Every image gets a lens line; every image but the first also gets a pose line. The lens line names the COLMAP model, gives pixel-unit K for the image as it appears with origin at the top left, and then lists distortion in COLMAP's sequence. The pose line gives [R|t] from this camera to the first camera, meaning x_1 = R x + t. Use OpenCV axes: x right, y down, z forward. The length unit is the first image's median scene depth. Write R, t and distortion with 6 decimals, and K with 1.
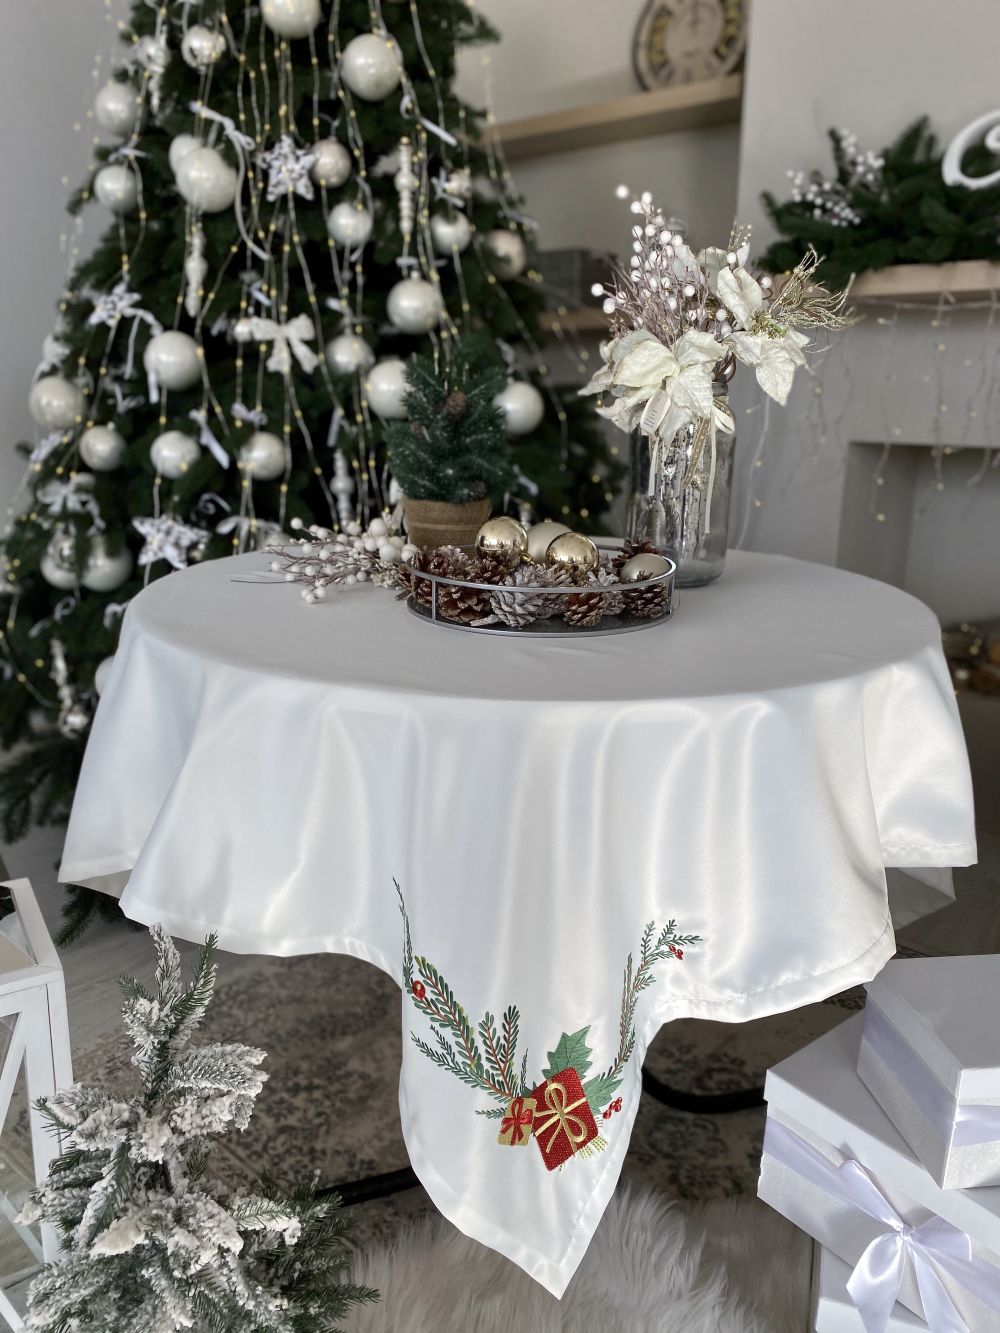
lens RADIAL K [[1026.5, 0, 502.9], [0, 1026.5, 657.6], [0, 0, 1]] dist [0.007574, -0.005446]
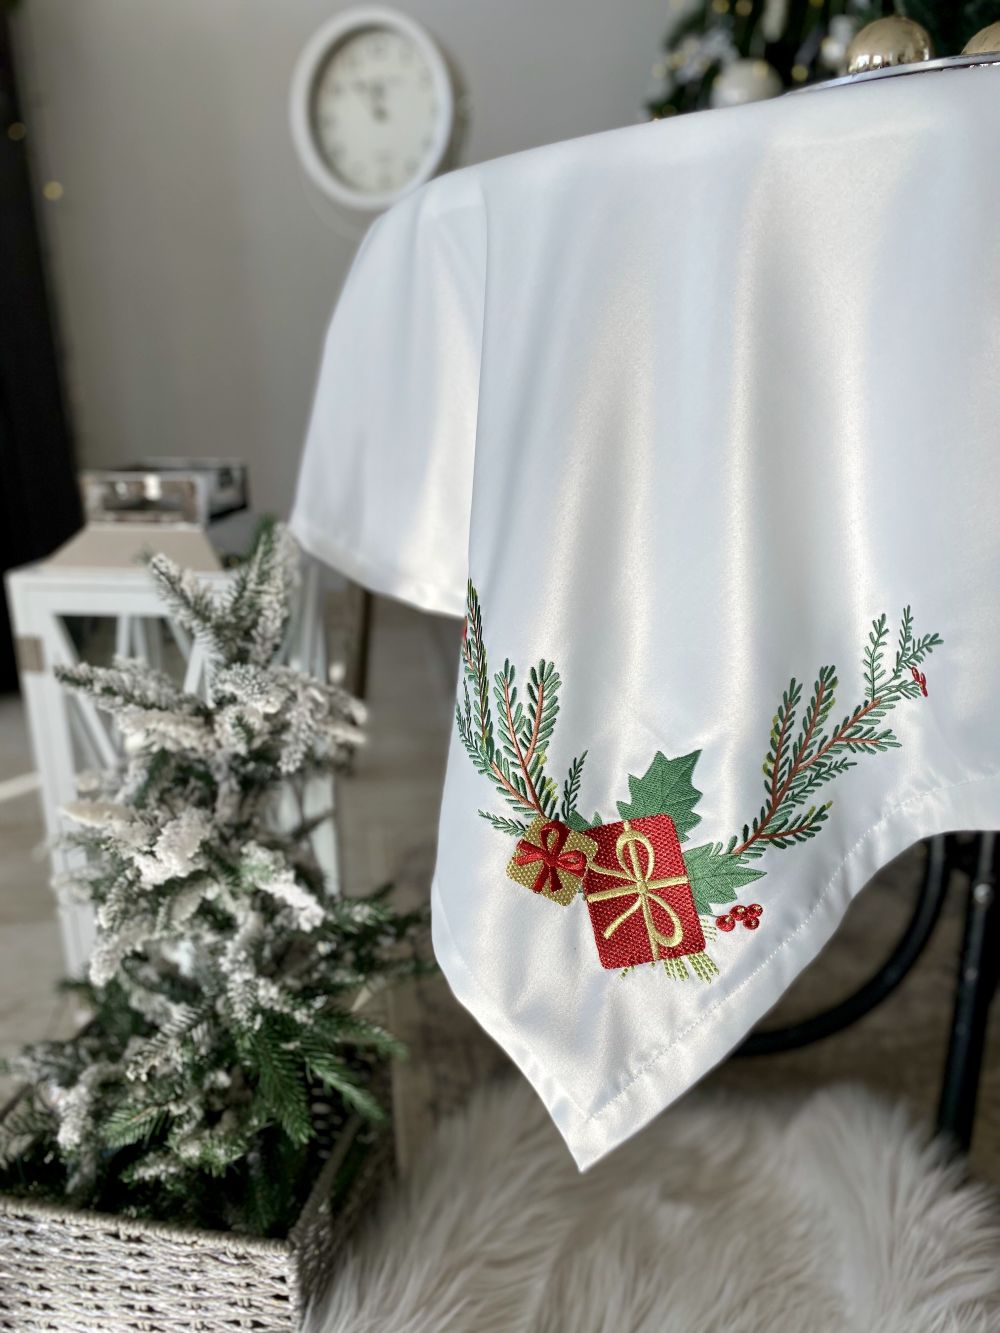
lens RADIAL K [[1026.5, 0, 507.1], [0, 1026.5, 665.5], [0, 0, 1]] dist [0.007574, -0.005446]
pose [[0.731446, 0.160933, -0.662636, 0.184115], [-0.137259, 0.986609, 0.088104, 0.134316], [0.667942, 0.026509, 0.743741, 0.243472]]
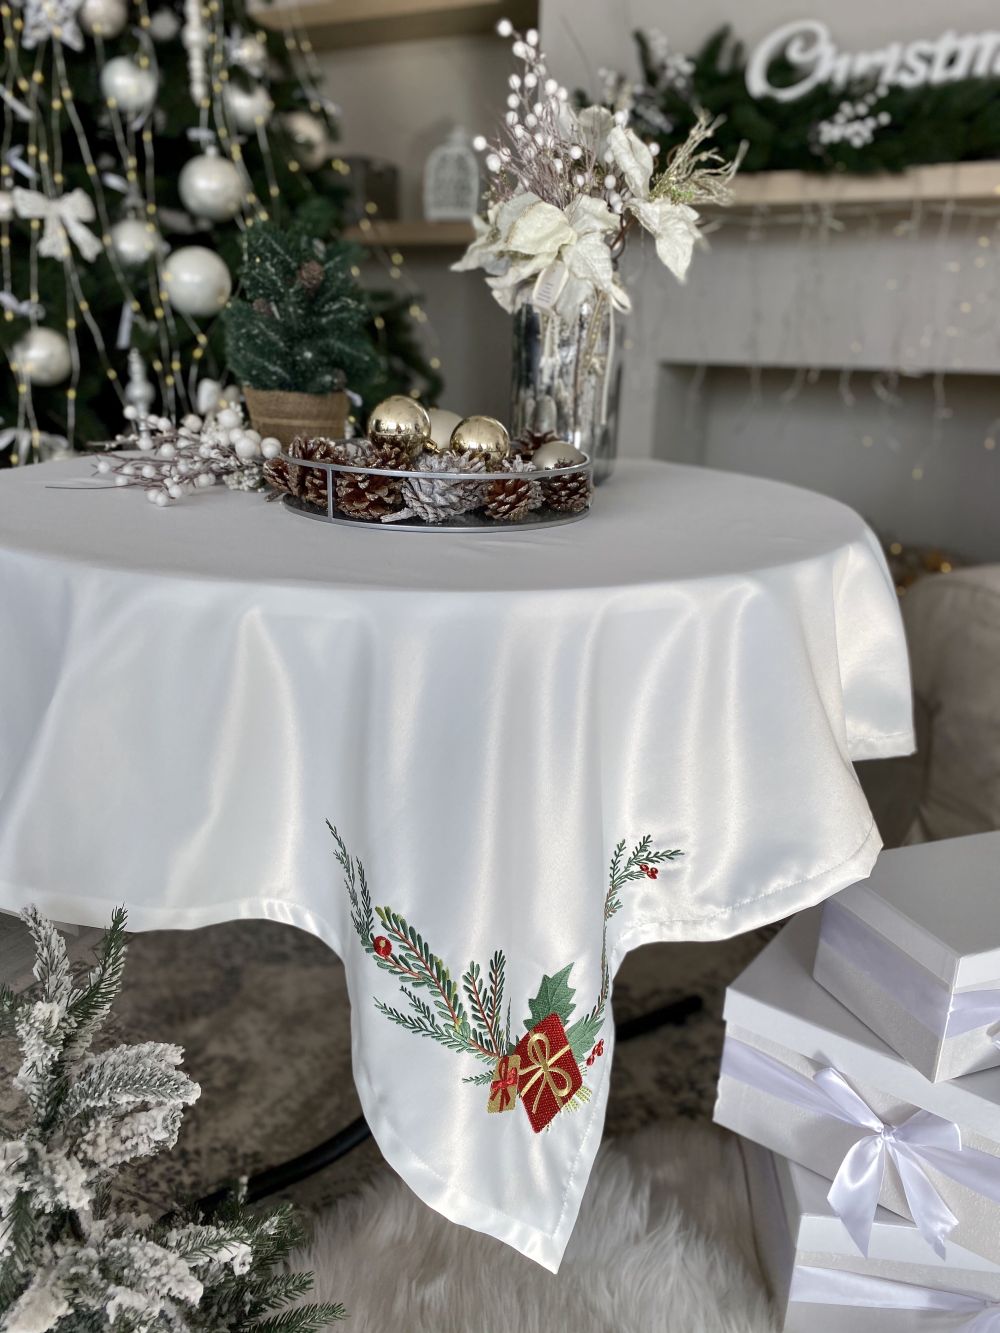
lens RADIAL K [[1026.5, 0, 505.2], [0, 1026.5, 656.5], [0, 0, 1]] dist [0.007574, -0.005446]
pose [[0.969901, -0.056945, 0.236745, -0.079793], [0.046527, 0.997697, 0.049365, 0.024950], [-0.239011, -0.036864, 0.970317, 0.084669]]
